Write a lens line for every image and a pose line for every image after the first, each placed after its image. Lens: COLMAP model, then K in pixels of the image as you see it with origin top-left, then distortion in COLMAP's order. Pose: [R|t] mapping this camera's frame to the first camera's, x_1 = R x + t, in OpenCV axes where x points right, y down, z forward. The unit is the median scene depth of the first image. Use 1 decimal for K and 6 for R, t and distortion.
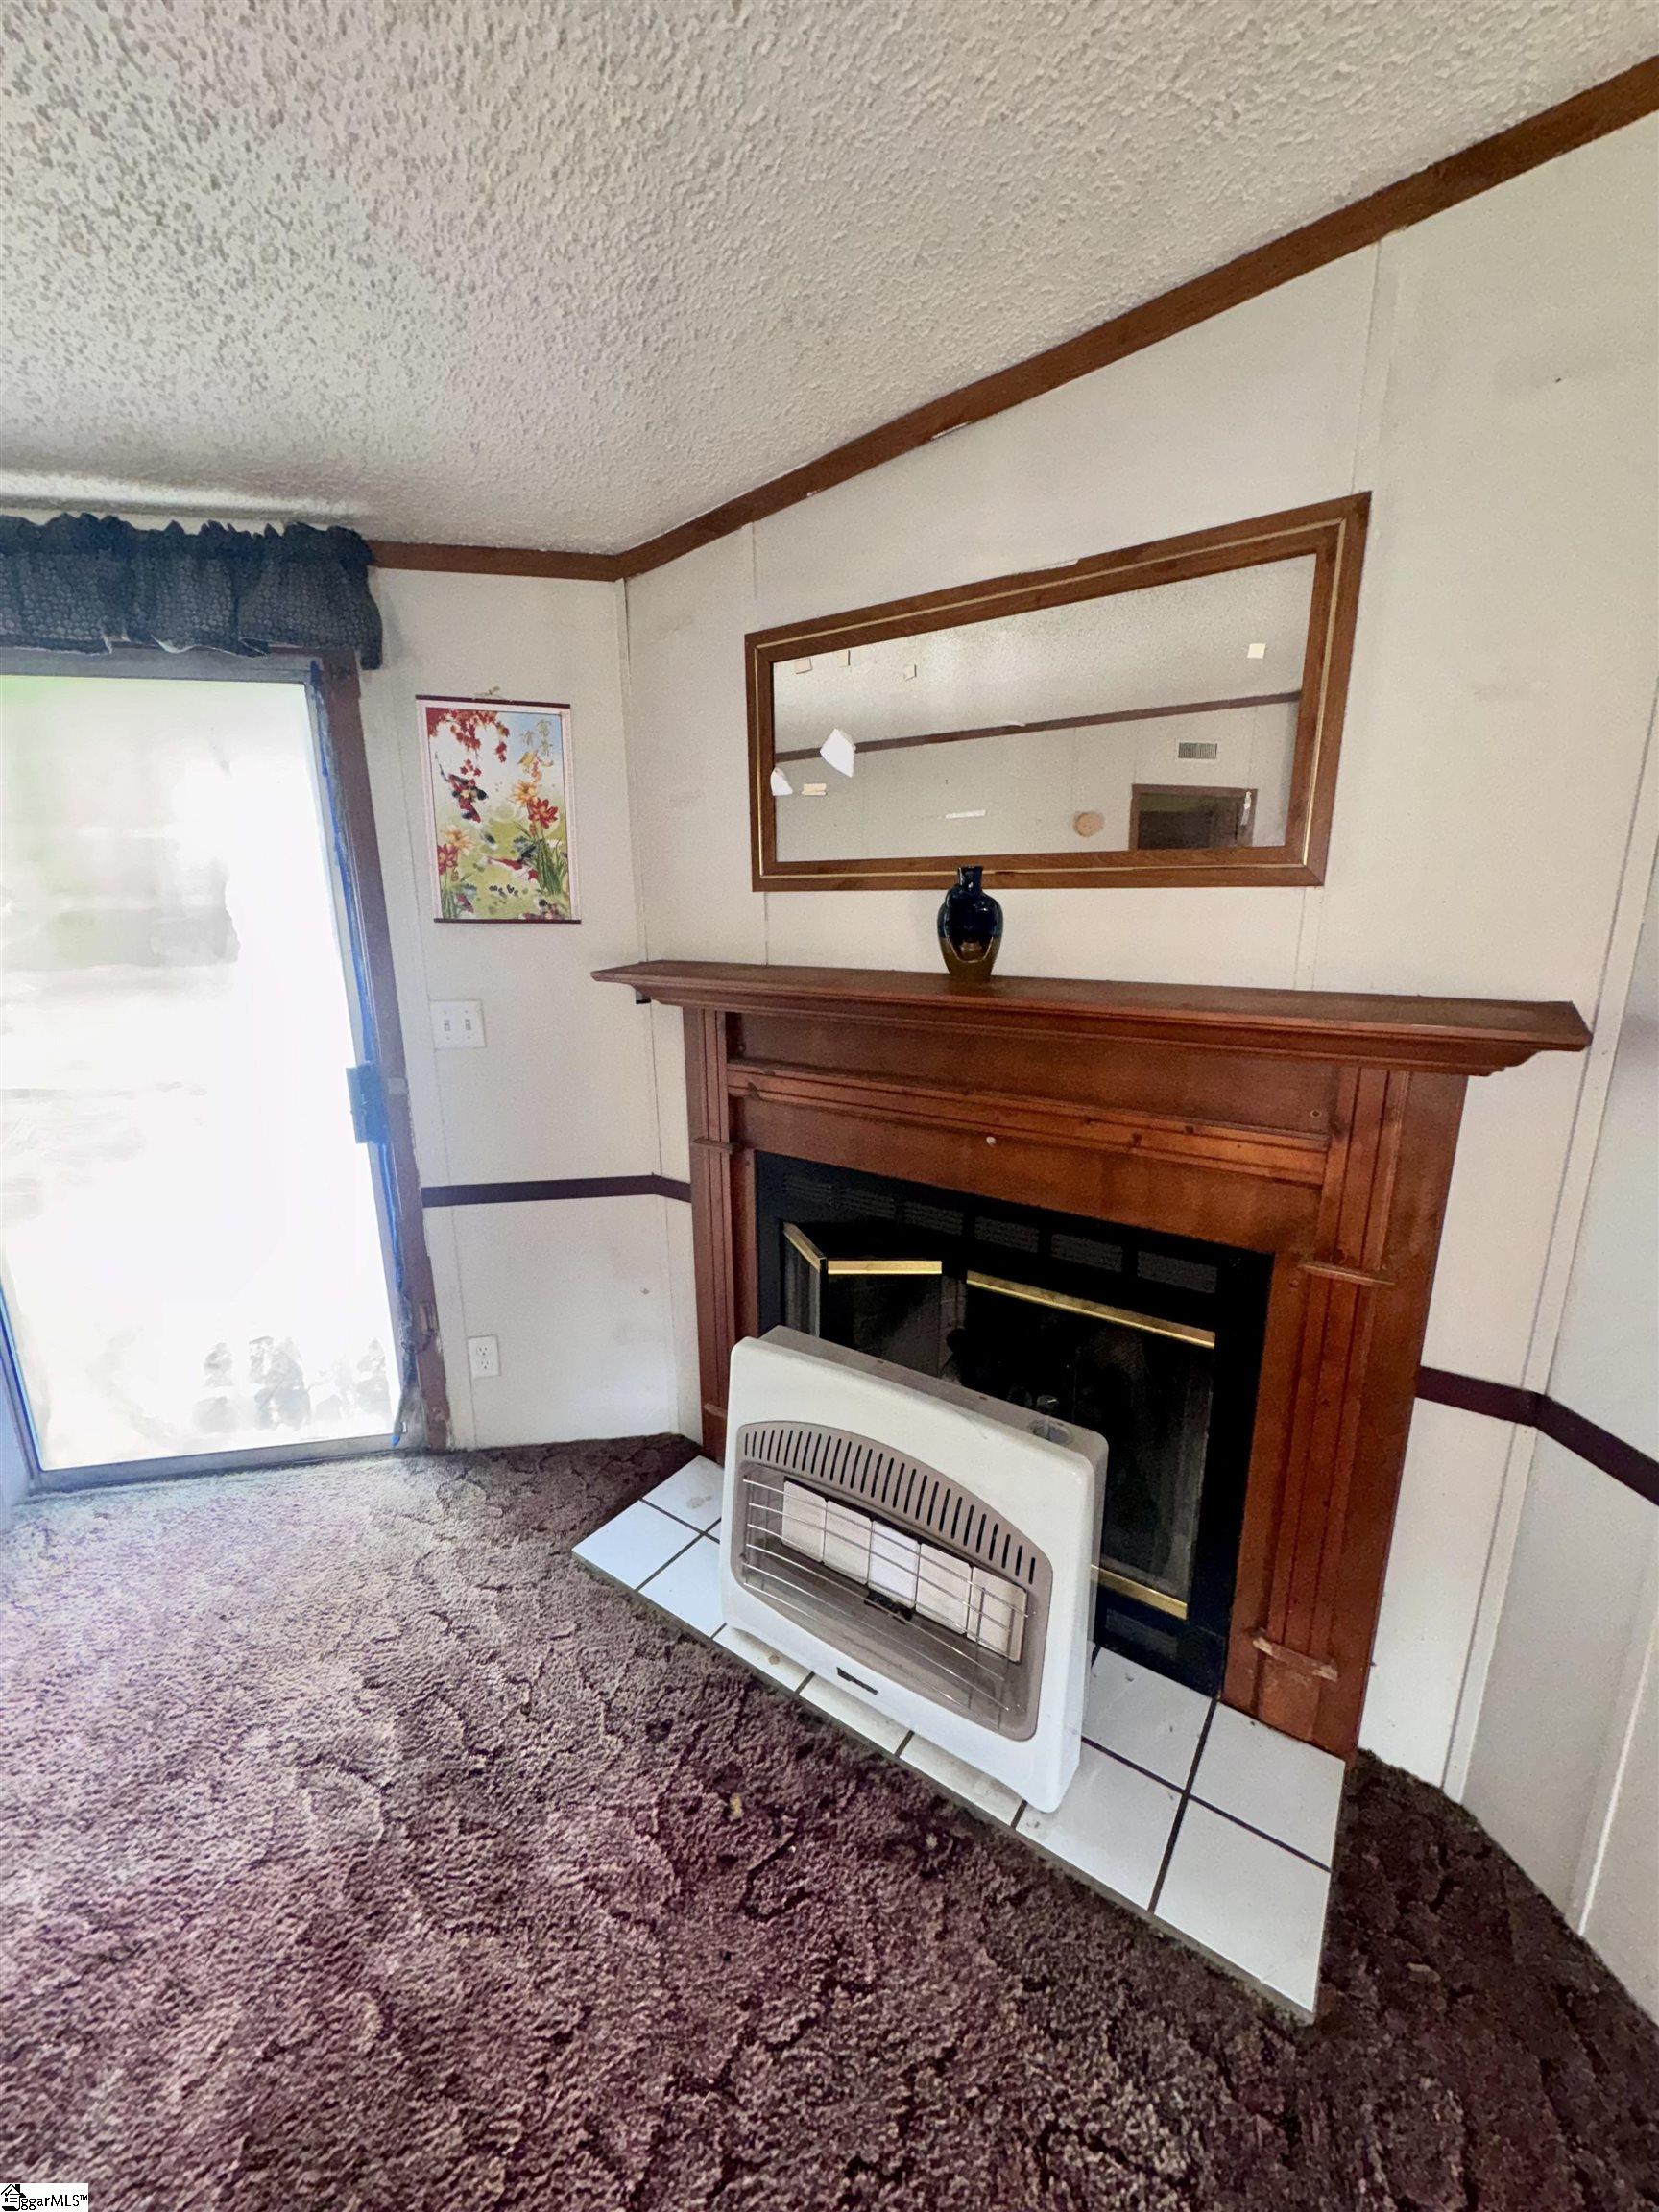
lens RADIAL K [[877.8, 0, 831.5], [0, 877.8, 1106.3], [0, 0, 1]] dist [-0.000875, 0.000158]
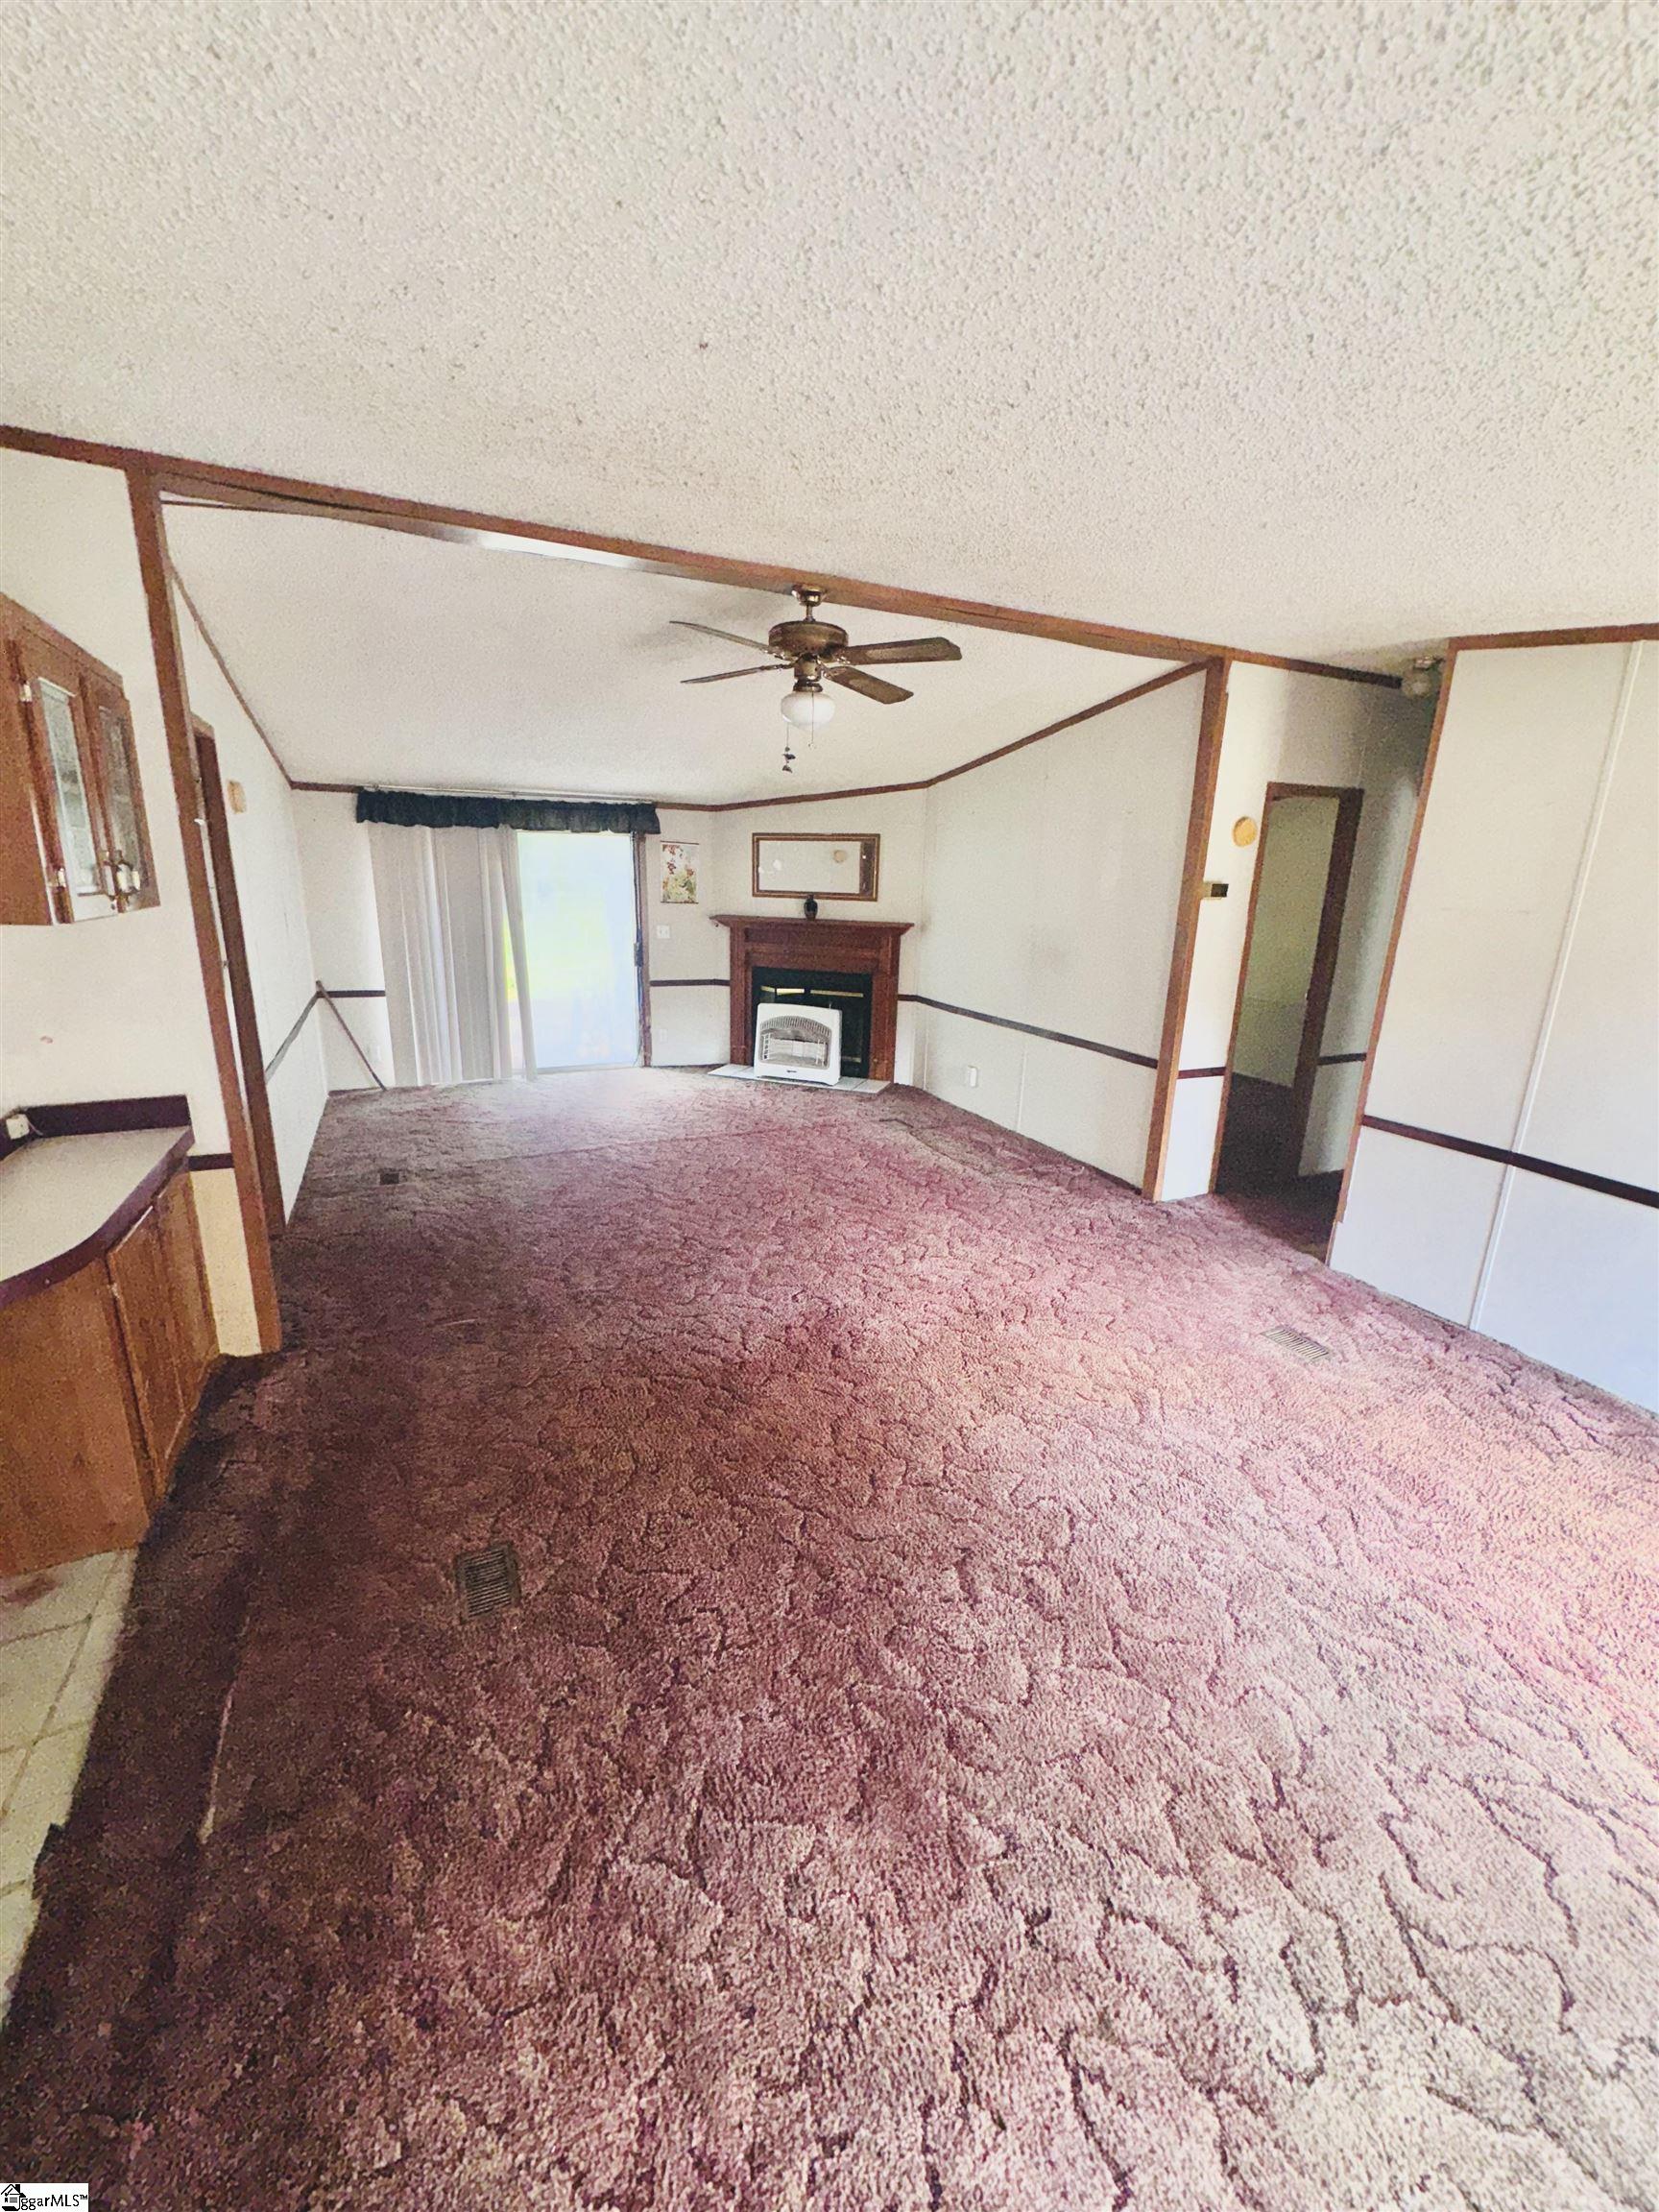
lens RADIAL K [[877.8, 0, 831.5], [0, 877.8, 1106.3], [0, 0, 1]] dist [-0.000875, 0.000158]
pose [[0.967270, -0.037450, 0.250972, -0.736705], [0.029050, 0.998890, 0.037091, 0.527166], [-0.252082, -0.028587, 0.967284, -2.765924]]
